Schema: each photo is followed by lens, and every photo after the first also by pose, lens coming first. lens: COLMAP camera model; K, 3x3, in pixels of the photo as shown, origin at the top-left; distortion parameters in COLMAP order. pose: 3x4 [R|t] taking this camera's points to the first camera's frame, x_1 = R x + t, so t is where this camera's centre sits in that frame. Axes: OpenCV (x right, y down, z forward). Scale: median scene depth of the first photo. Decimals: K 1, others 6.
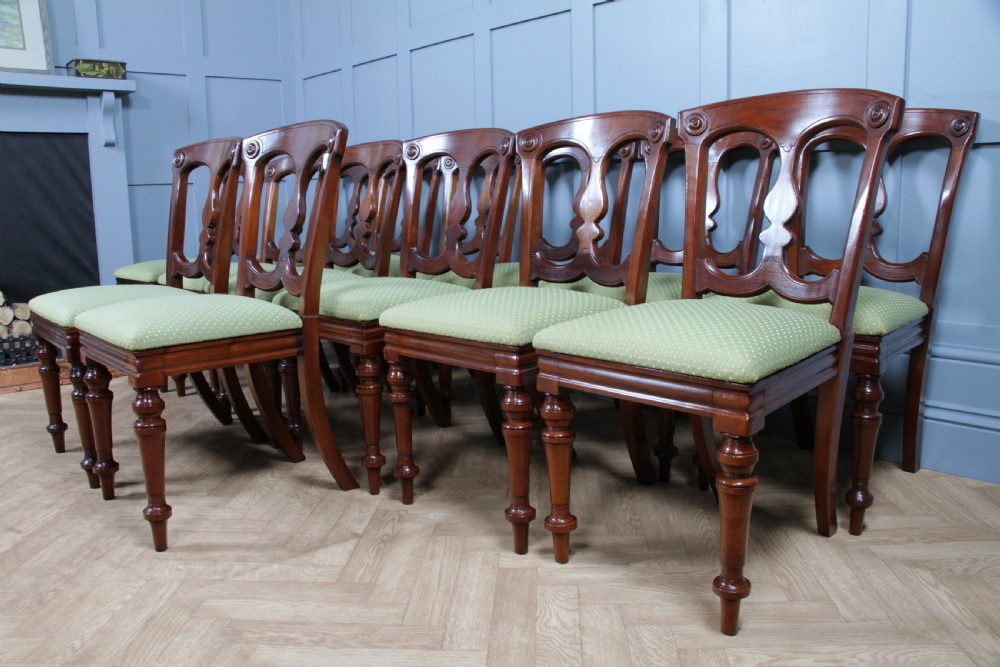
lens RADIAL K [[813.9, 0, 500.0], [0, 813.9, 333.5], [0, 0, 1]] dist [-0.199008, 0.172847]
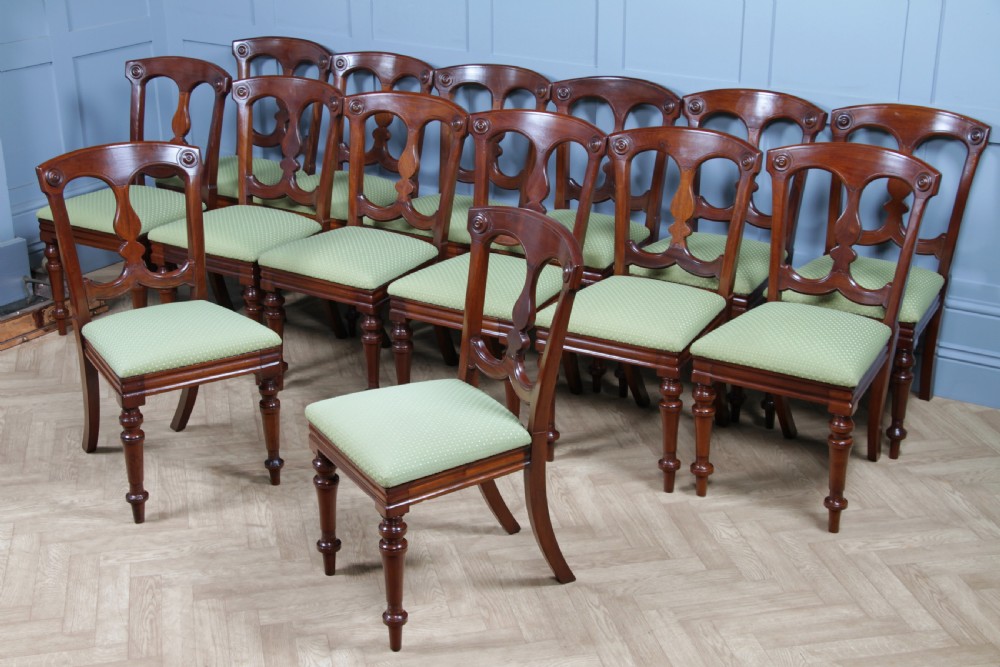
lens RADIAL K [[1560.1, 0, 497.3], [0, 1560.1, 333.4], [0, 0, 1]] dist [0.046905, 0.723424]
pose [[0.964214, -0.078887, 0.253117, -0.946280], [0.028915, 0.980302, 0.195376, -0.545182], [-0.263544, -0.181065, 0.947502, -1.470074]]
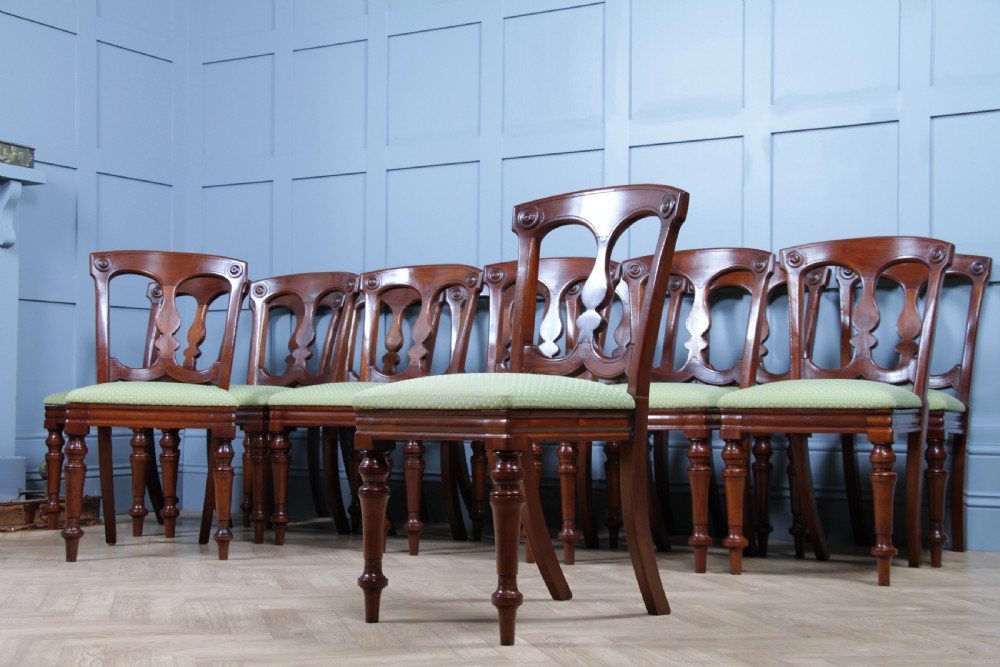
lens RADIAL K [[1513.4, 0, 500.0], [0, 1513.4, 333.5], [0, 0, 1]] dist [0.130740, 0.025162]
pose [[0.958557, 0.043232, 0.281602, -1.017379], [0.019784, 0.975933, -0.217170, 0.435253], [-0.284214, 0.213741, 0.934632, -1.316120]]
